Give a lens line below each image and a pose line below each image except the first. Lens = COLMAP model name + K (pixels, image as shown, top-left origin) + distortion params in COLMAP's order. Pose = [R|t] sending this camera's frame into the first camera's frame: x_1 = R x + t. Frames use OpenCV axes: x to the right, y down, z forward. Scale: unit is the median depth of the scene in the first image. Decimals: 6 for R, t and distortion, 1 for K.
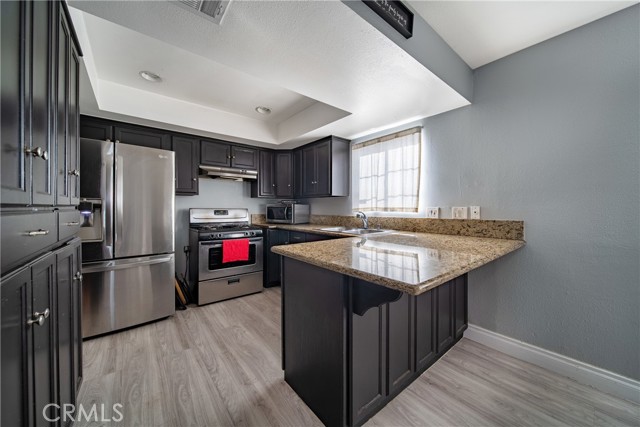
lens RADIAL K [[227.1, 0, 321.1], [0, 227.1, 210.8], [0, 0, 1]] dist [-0.000287, -0.003508]
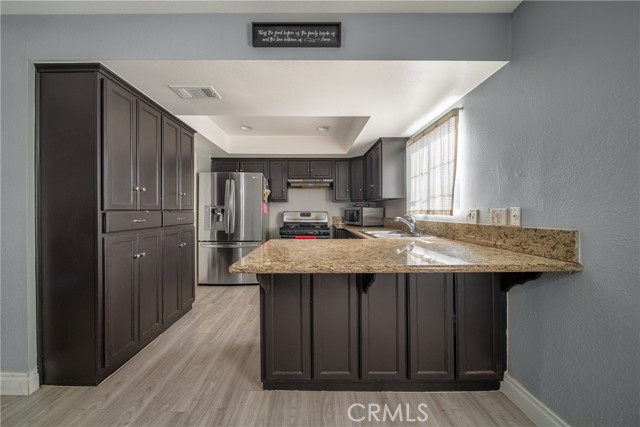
lens RADIAL K [[227.1, 0, 321.1], [0, 227.1, 210.8], [0, 0, 1]] dist [-0.000287, -0.003508]
pose [[0.784178, -0.003775, -0.620524, 0.521396], [-0.004516, 0.999920, -0.011791, 0.000788], [0.620519, 0.012048, 0.784099, 0.072516]]
